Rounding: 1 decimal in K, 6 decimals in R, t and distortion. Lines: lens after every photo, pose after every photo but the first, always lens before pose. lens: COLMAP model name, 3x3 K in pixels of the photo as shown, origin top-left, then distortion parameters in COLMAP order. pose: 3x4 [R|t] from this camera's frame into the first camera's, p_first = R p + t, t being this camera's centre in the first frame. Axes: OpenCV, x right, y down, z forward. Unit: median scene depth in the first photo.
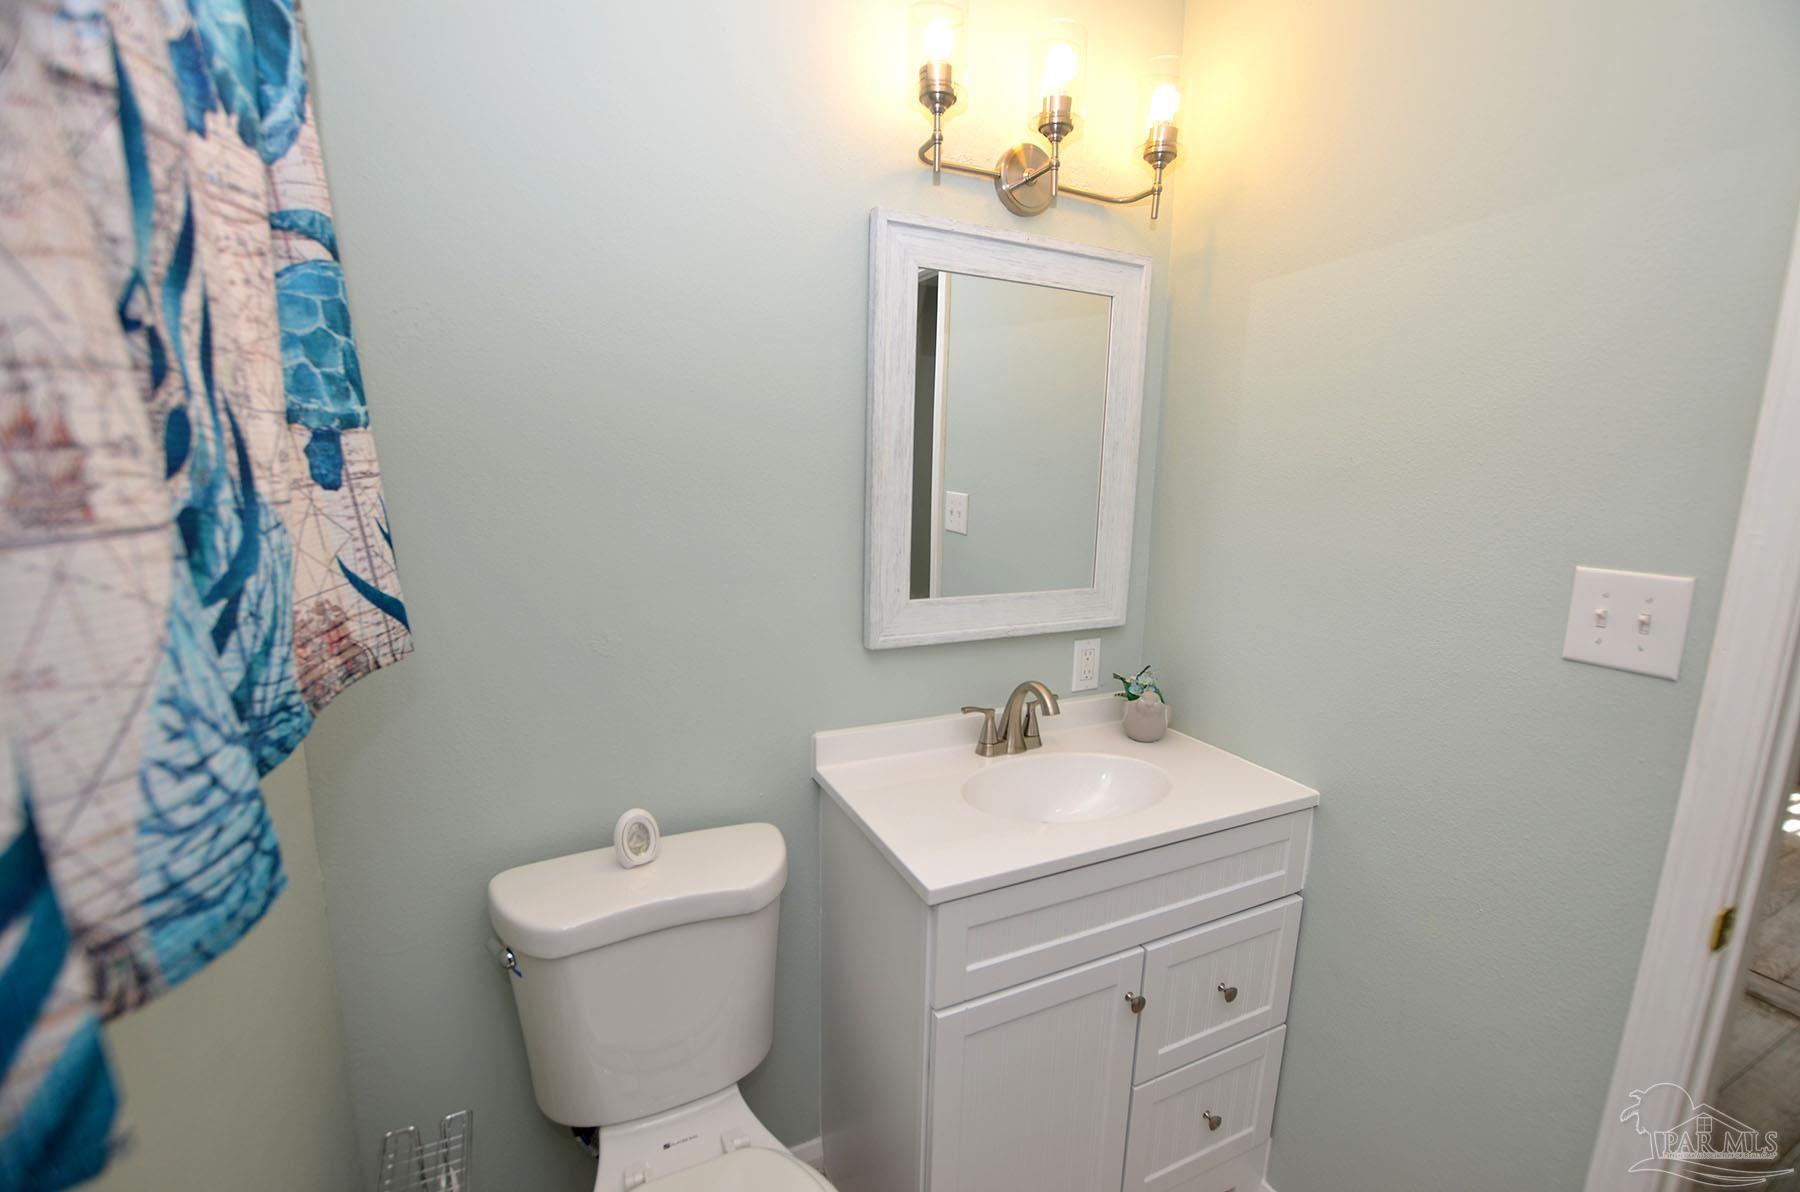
lens RADIAL K [[780.6, 0, 875.7], [0, 780.6, 610.3], [0, 0, 1]] dist [-0.012452, 0.000281]
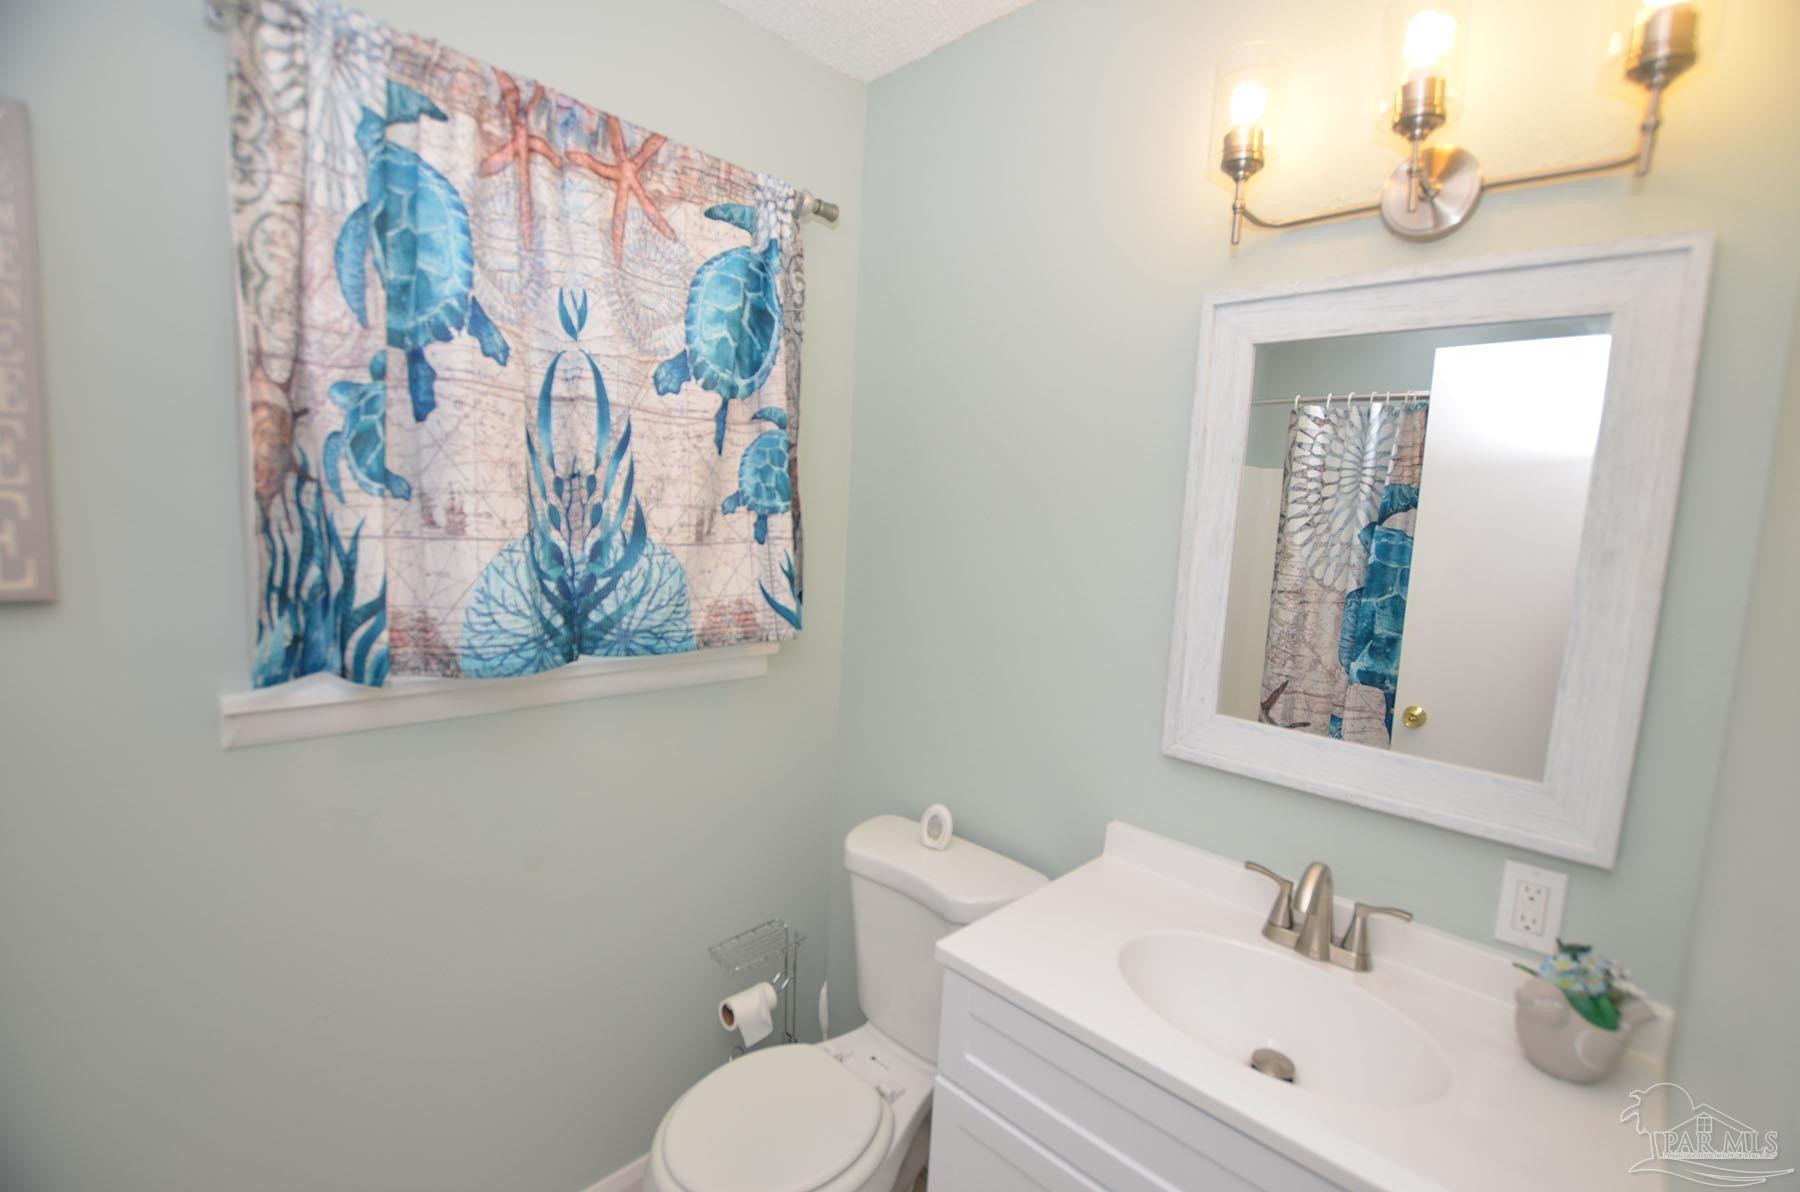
lens RADIAL K [[779.8, 0, 934.0], [0, 779.8, 619.8], [0, 0, 1]] dist [0.000646, 0.000310]
pose [[0.395414, 0.127543, -0.909605, 1.830343], [-0.223641, 0.973877, 0.039336, -0.207392], [0.890860, 0.187871, 0.413609, 0.869946]]
